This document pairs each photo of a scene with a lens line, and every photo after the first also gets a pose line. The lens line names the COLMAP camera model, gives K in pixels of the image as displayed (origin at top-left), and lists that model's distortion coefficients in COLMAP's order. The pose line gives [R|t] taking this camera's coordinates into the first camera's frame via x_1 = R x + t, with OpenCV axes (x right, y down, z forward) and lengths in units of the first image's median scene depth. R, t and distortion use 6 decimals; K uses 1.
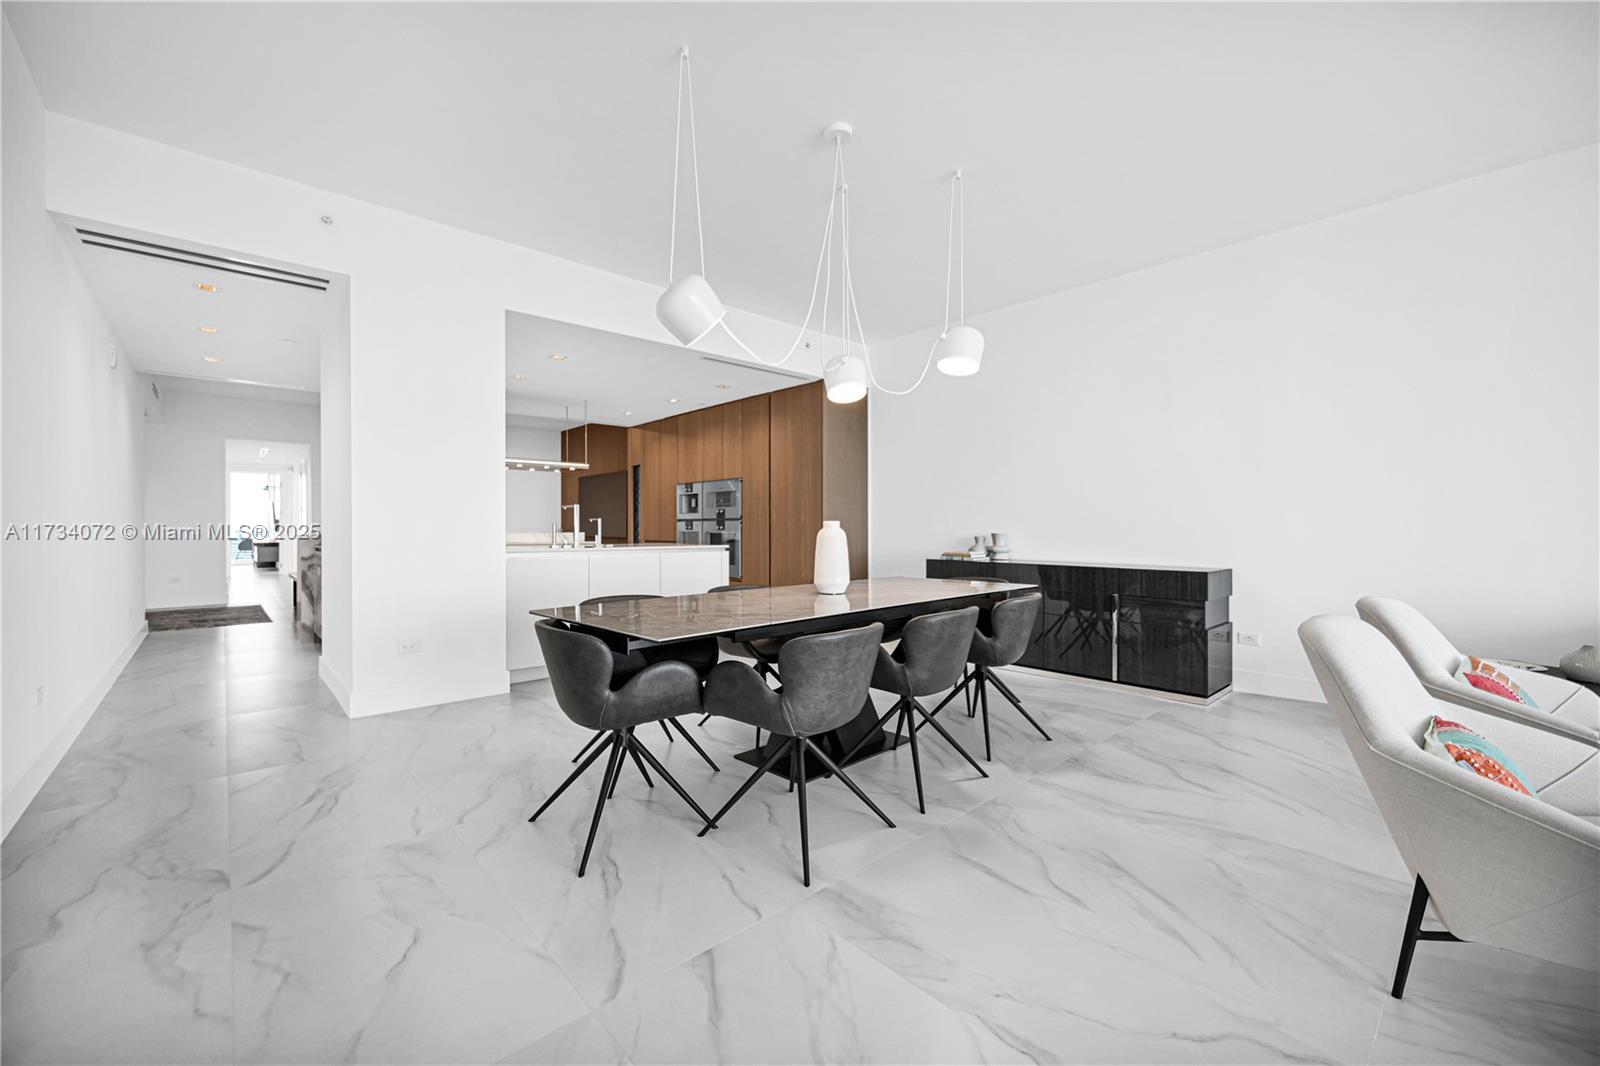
lens RADIAL K [[637.5, 0, 800.2], [0, 637.5, 531.6], [0, 0, 1]] dist [-0.000317, -0.000809]
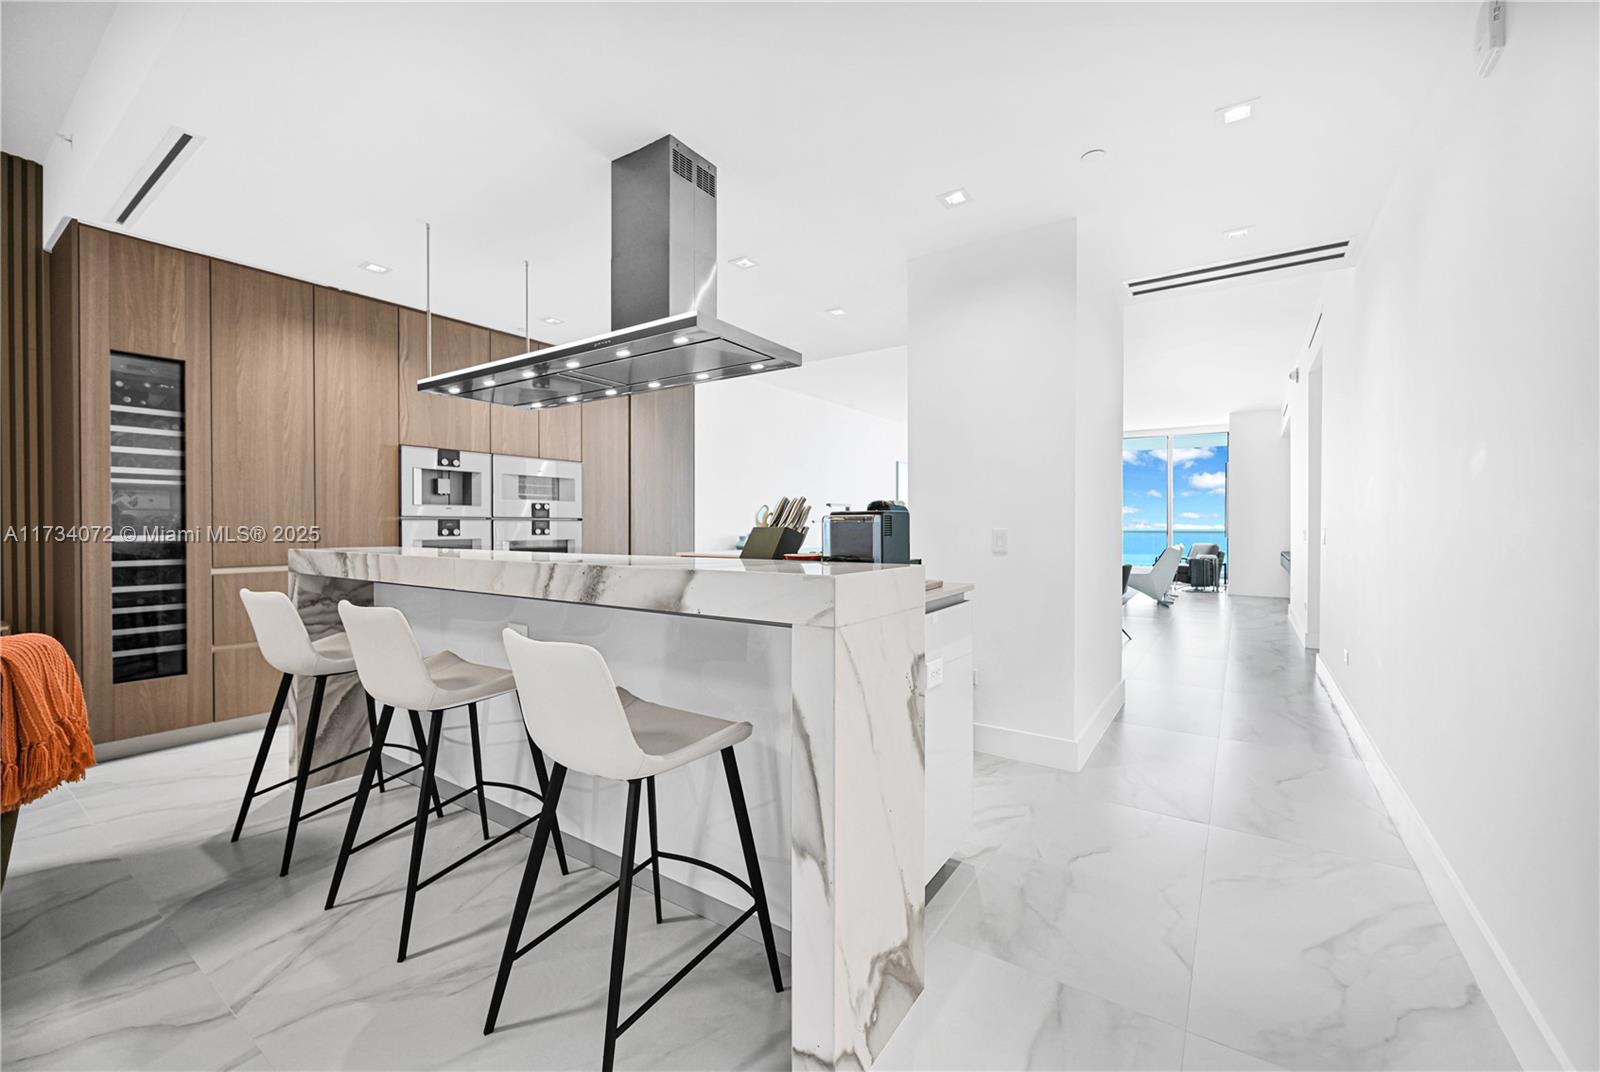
lens RADIAL K [[637.5, 0, 805.6], [0, 637.5, 526.9], [0, 0, 1]] dist [-0.000317, -0.000809]
pose [[-0.228405, 0.000329, 0.973566, -0.778476], [0.007219, 0.999973, 0.001356, -0.009419], [-0.973539, 0.007338, -0.228401, 0.840147]]
